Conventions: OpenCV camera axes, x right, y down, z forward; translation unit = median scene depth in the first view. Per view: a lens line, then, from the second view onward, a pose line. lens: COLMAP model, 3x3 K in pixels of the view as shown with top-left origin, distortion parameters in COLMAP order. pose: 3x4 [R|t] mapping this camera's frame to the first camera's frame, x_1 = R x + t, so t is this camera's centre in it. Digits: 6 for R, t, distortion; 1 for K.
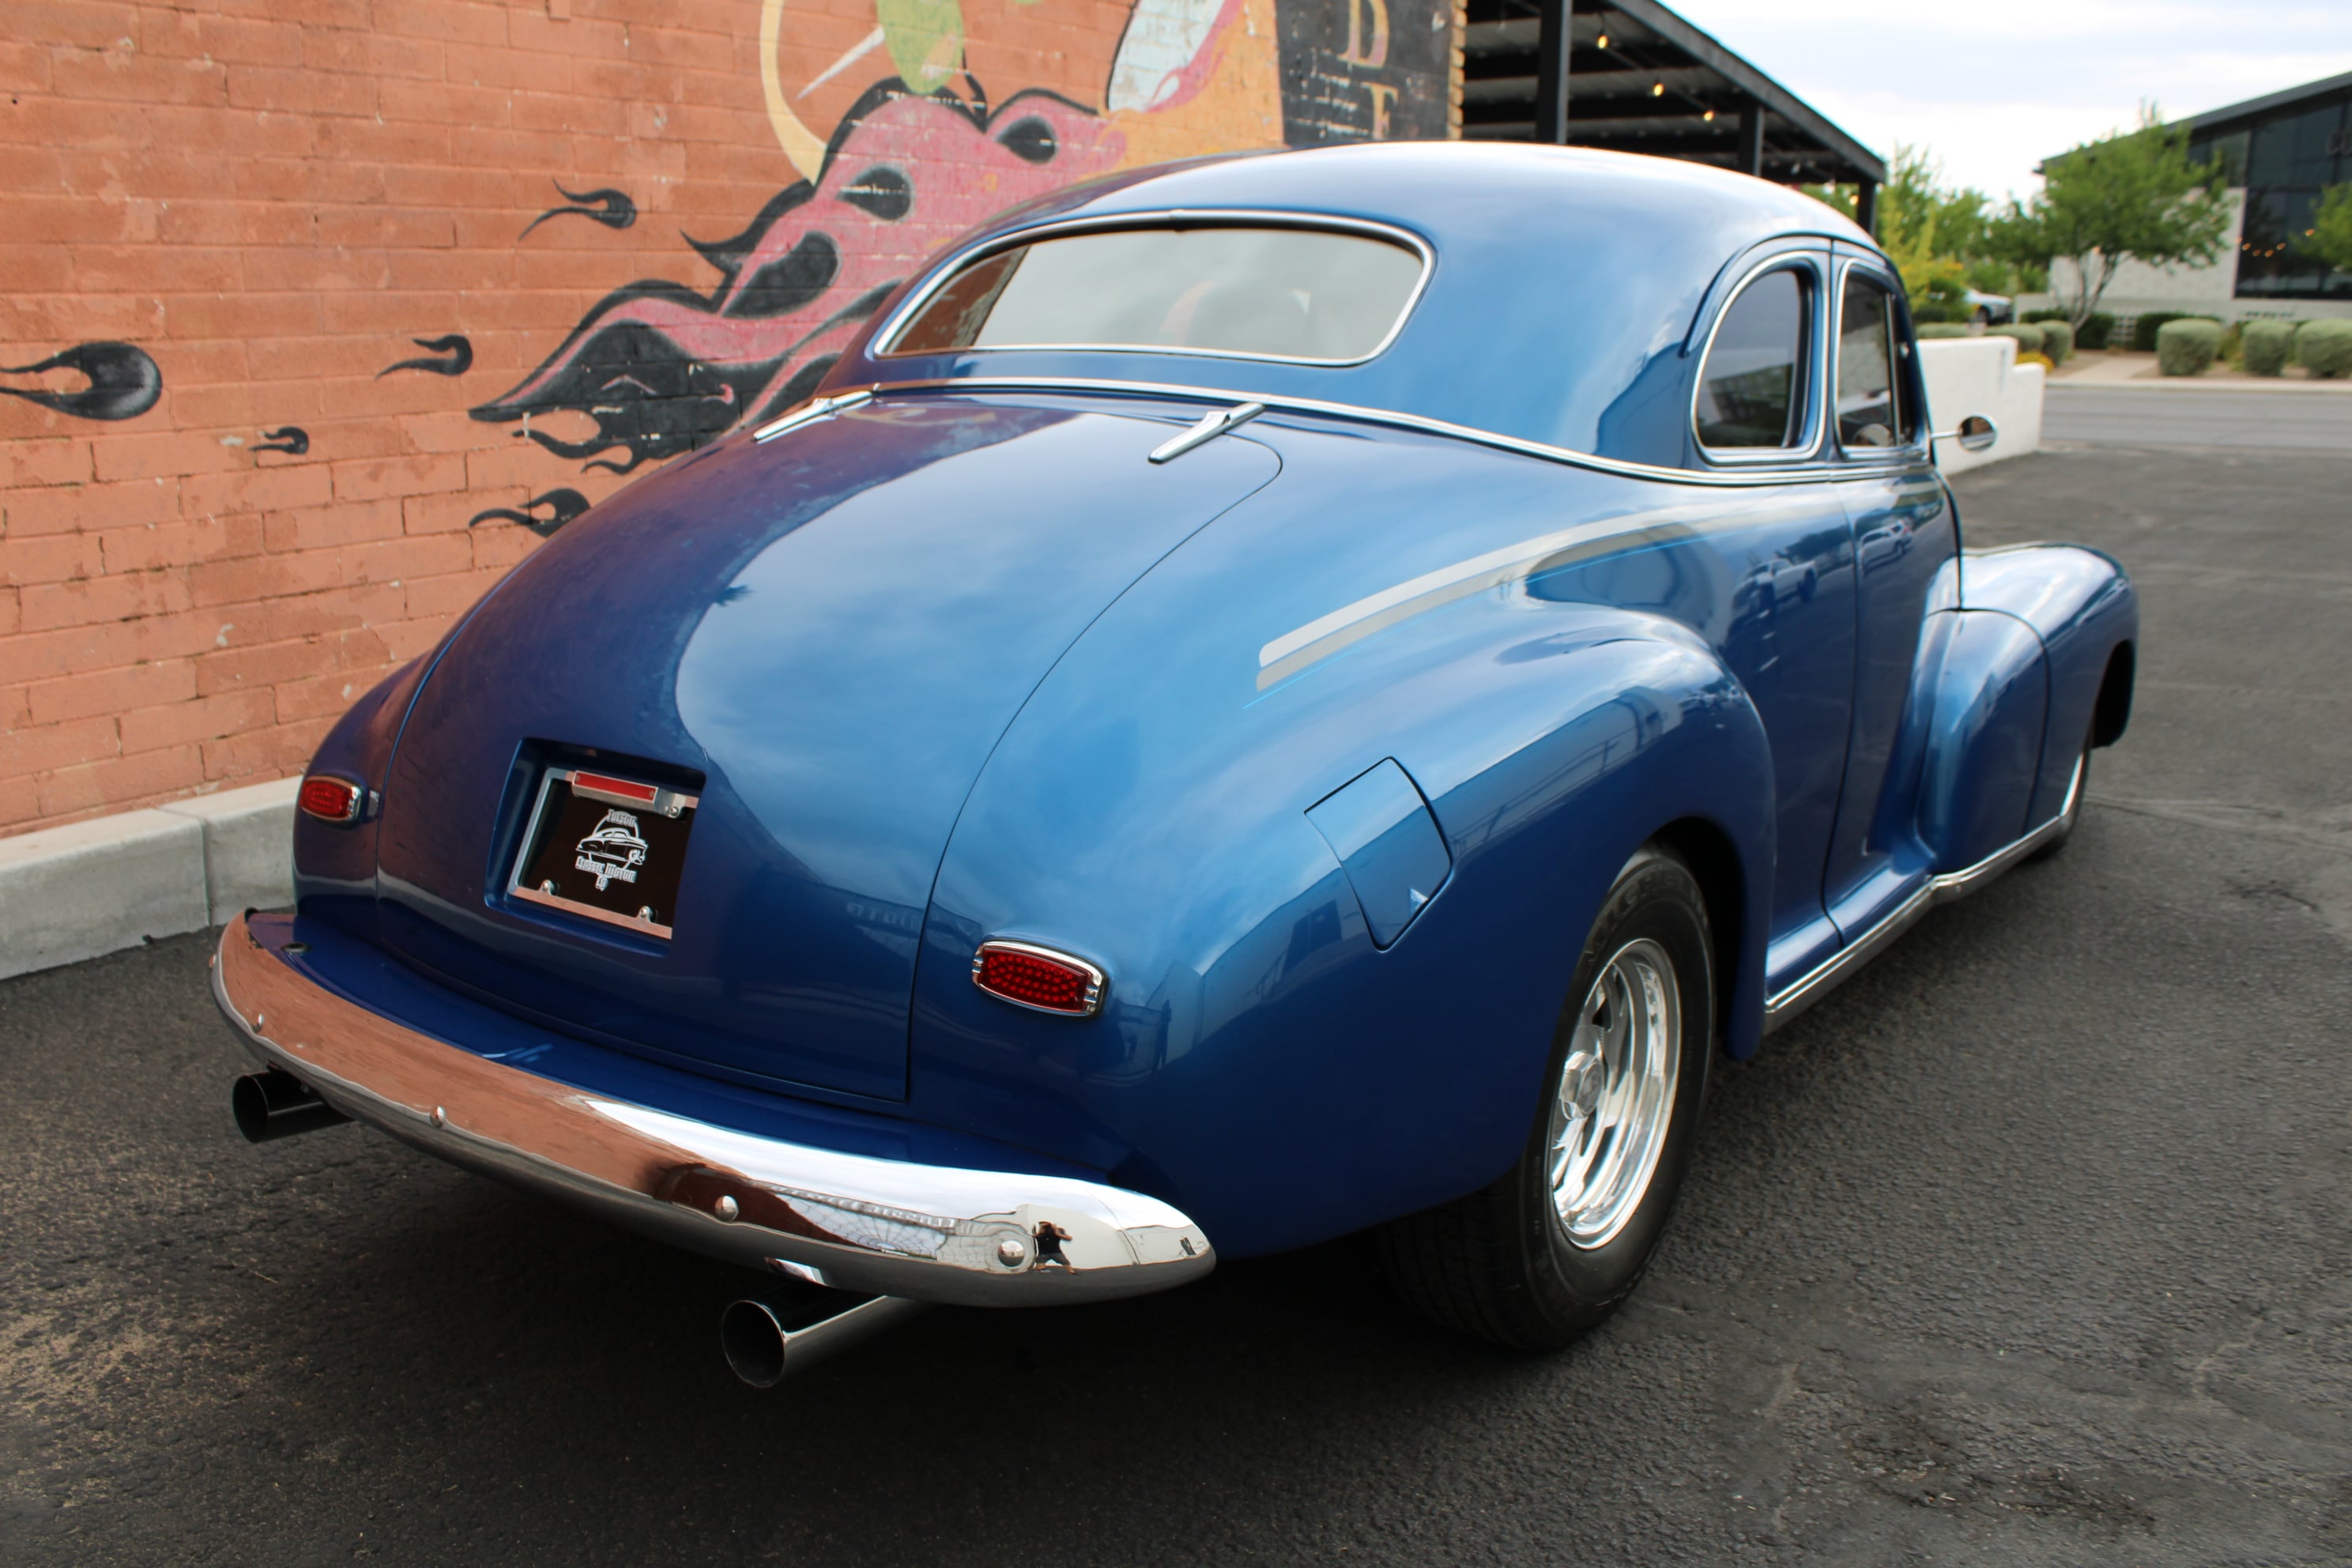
lens RADIAL K [[2034.4, 0, 1151.1], [0, 2034.4, 782.9], [0, 0, 1]] dist [-0.168328, 0.156370]
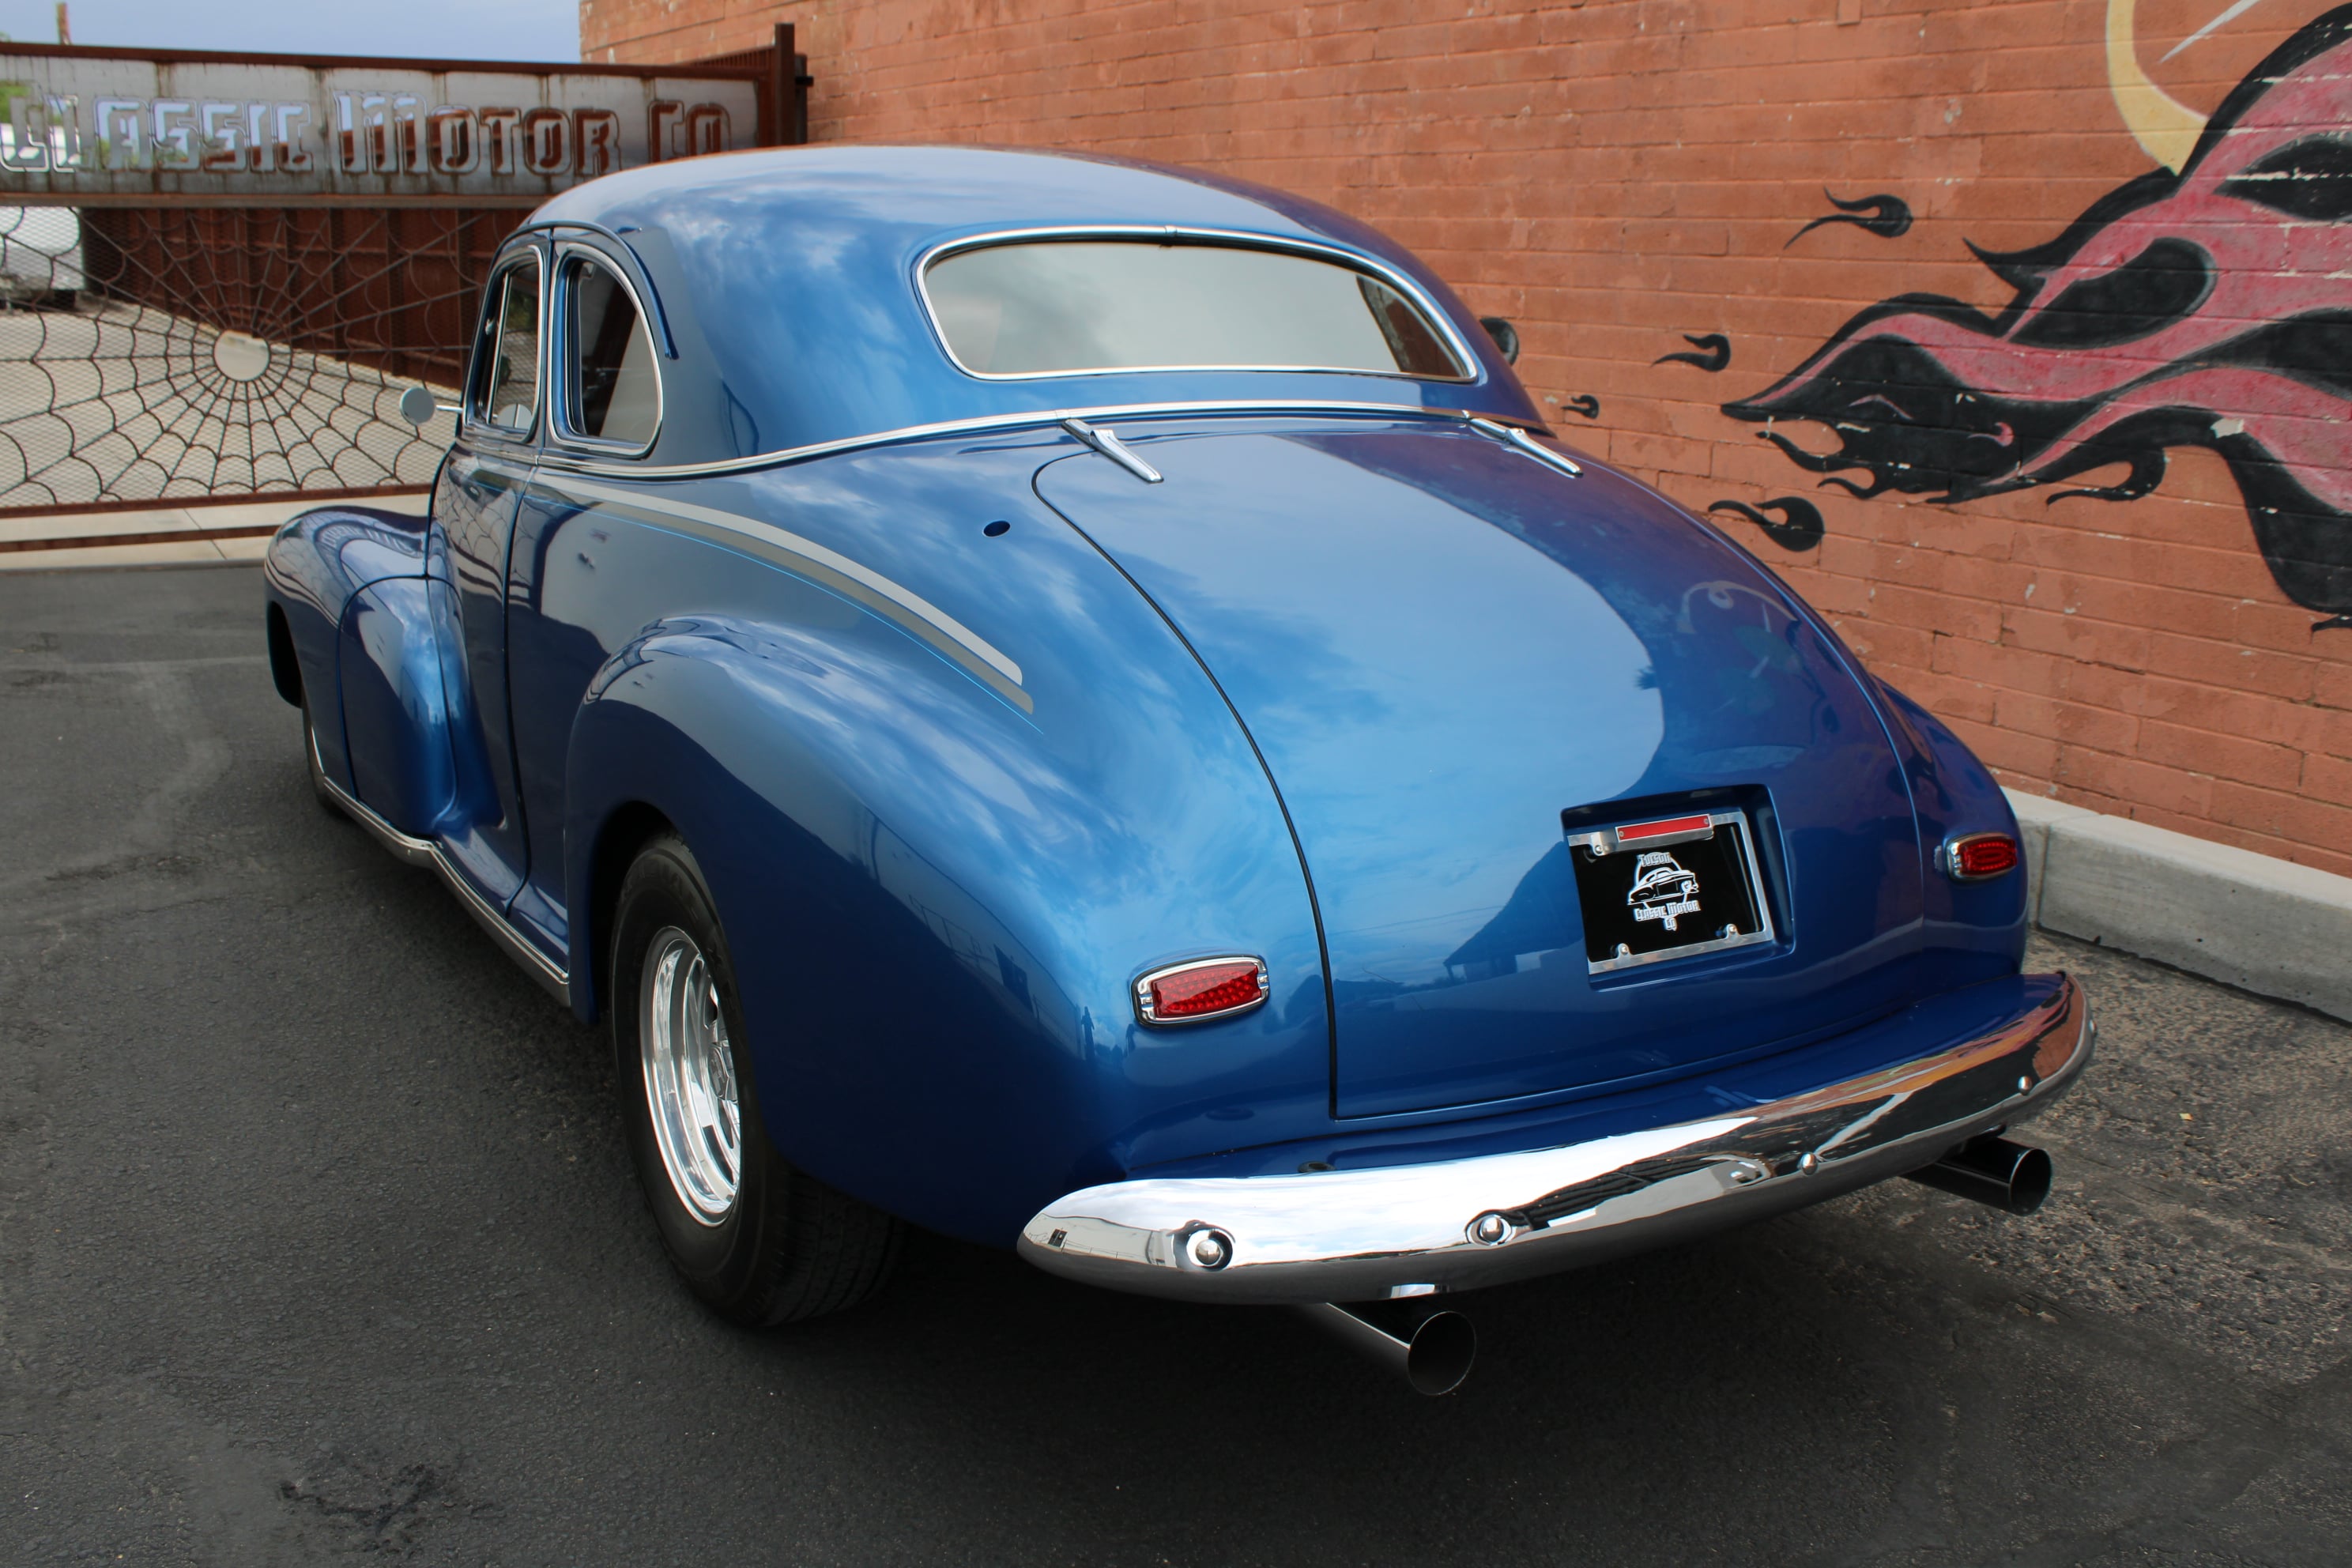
lens RADIAL K [[2142.5, 0, 1175.5], [0, 2142.5, 782.9], [0, 0, 1]] dist [-0.161110, 0.157496]
pose [[-0.407133, 0.198960, -0.891436, 0.840025], [-0.240823, 0.918067, 0.314891, -0.287729], [0.881049, 0.342881, -0.325862, 1.178890]]
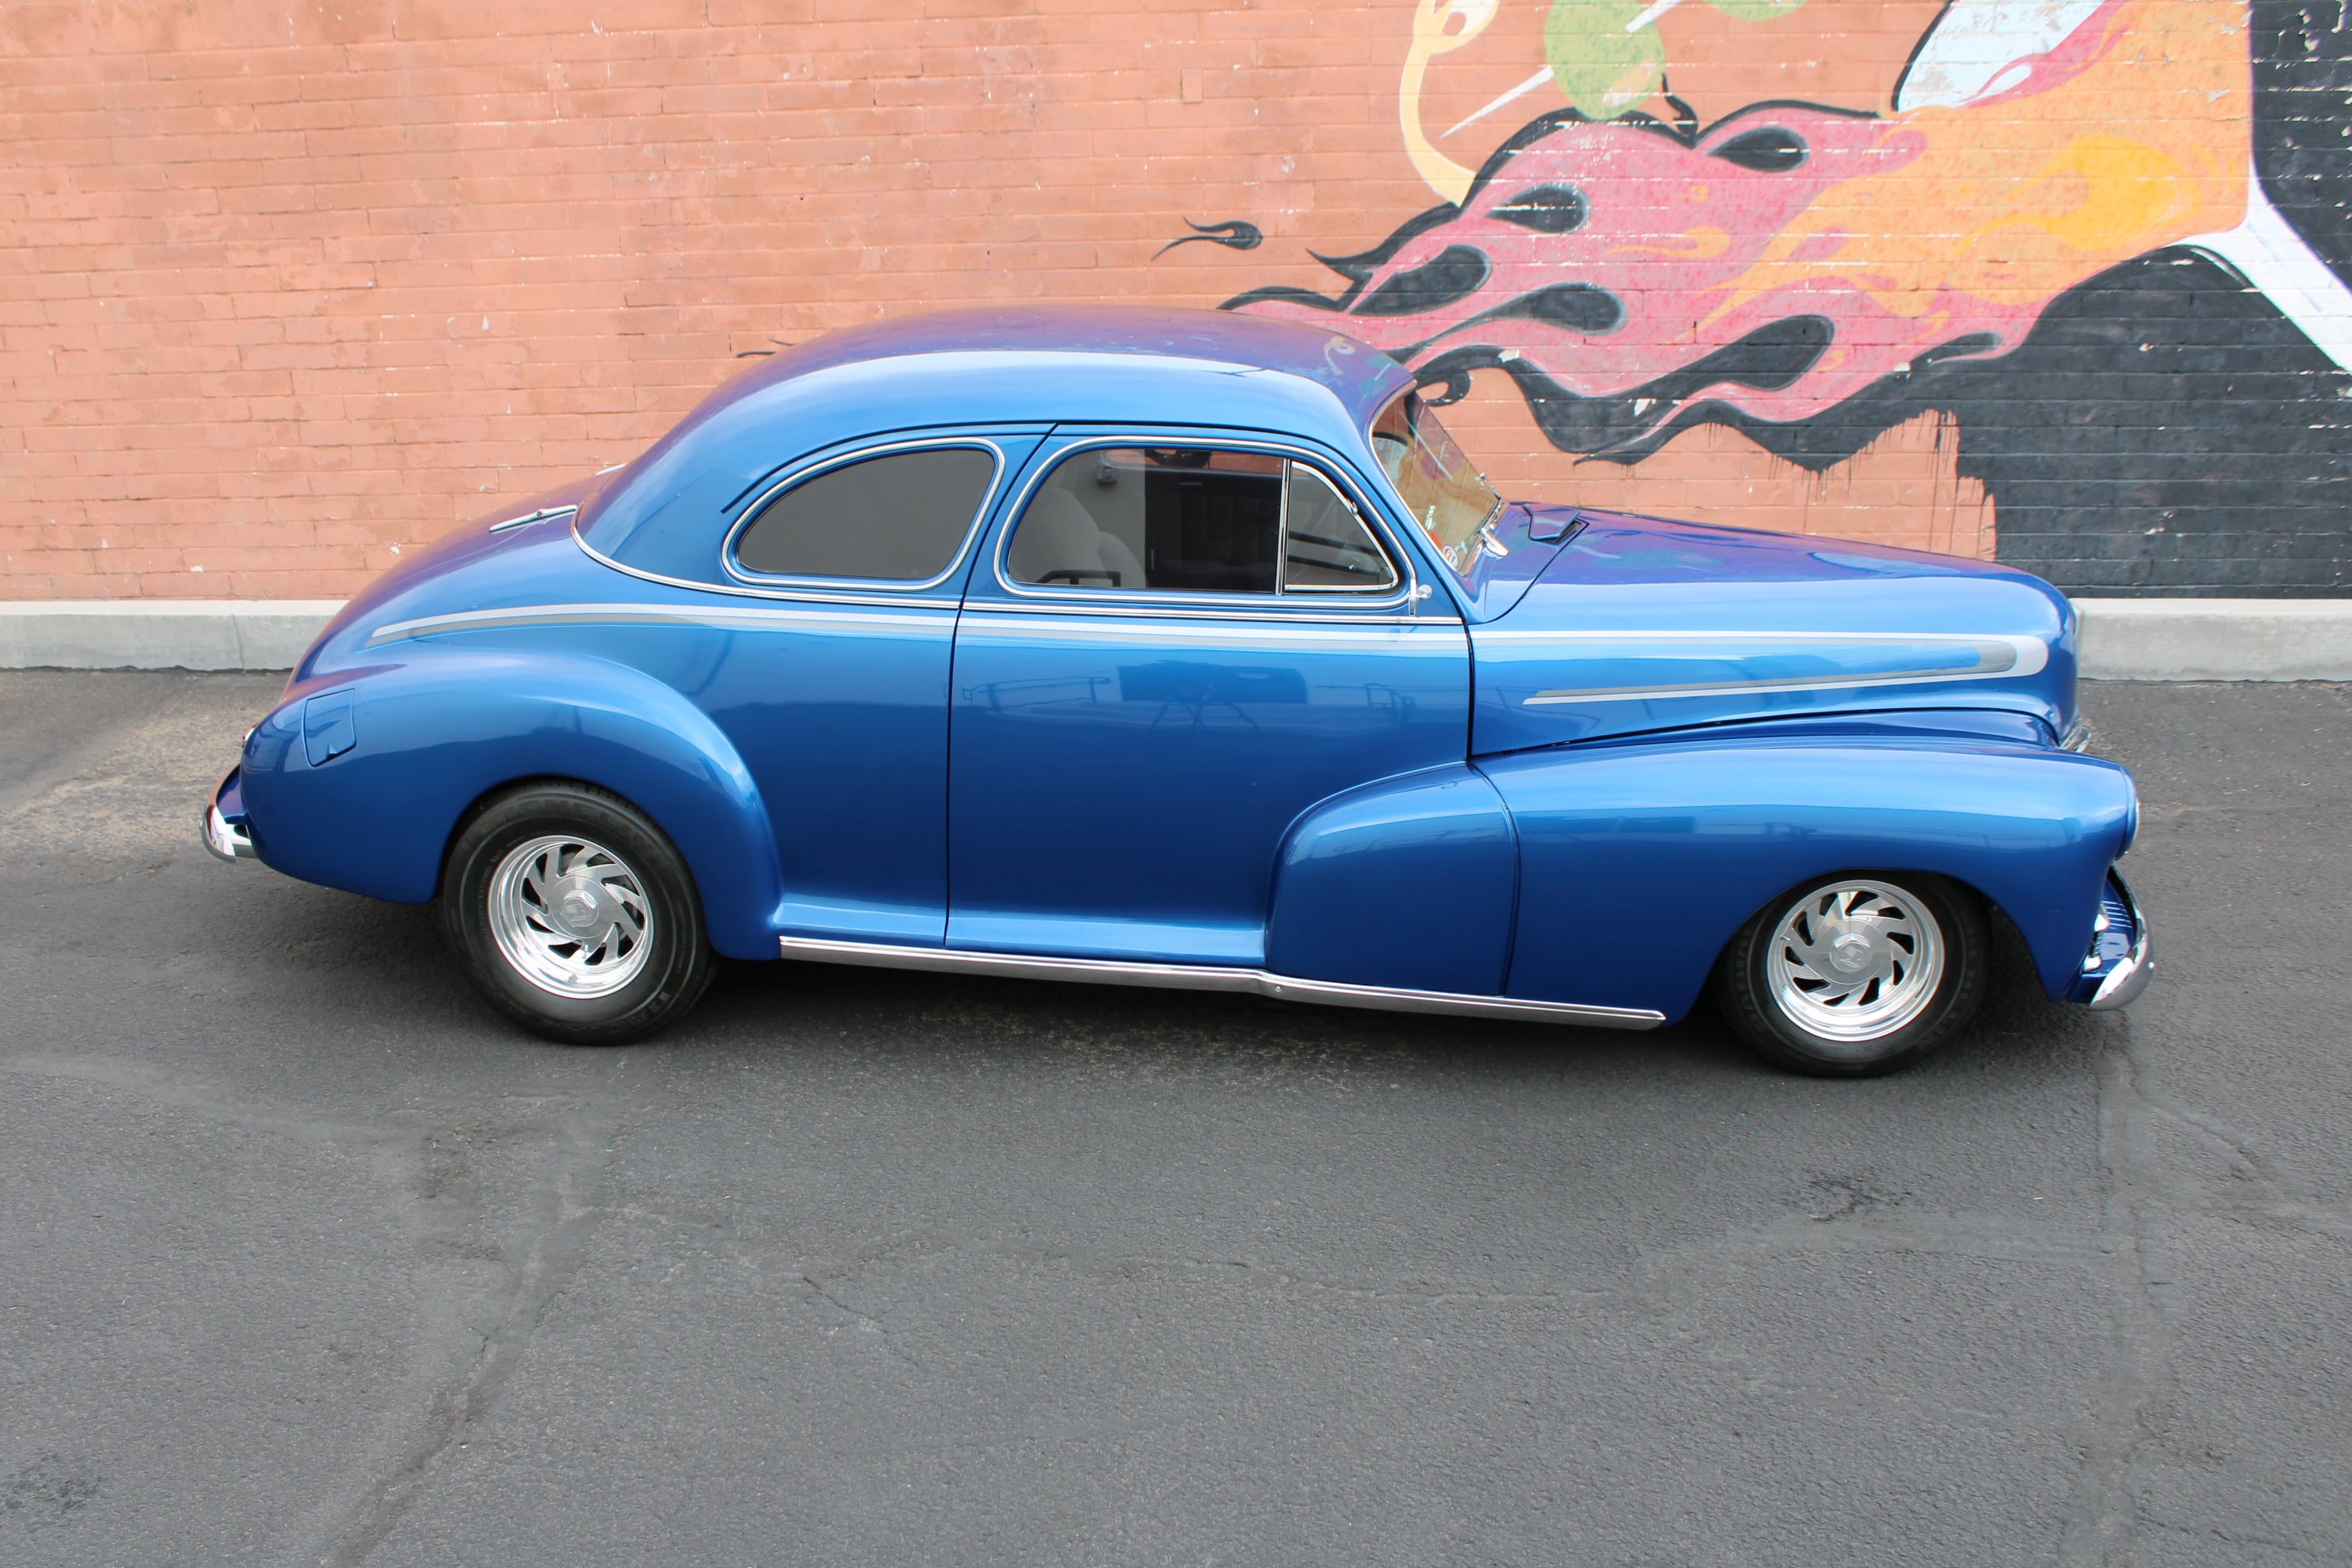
lens RADIAL K [[2051.1, 0, 1143.8], [0, 2051.1, 779.4], [0, 0, 1]] dist [-0.155339, 0.141273]
pose [[0.488315, 0.275078, -0.828179, 1.004134], [-0.178103, 0.960460, 0.214001, -0.228379], [0.854300, 0.043002, 0.517999, 0.252696]]
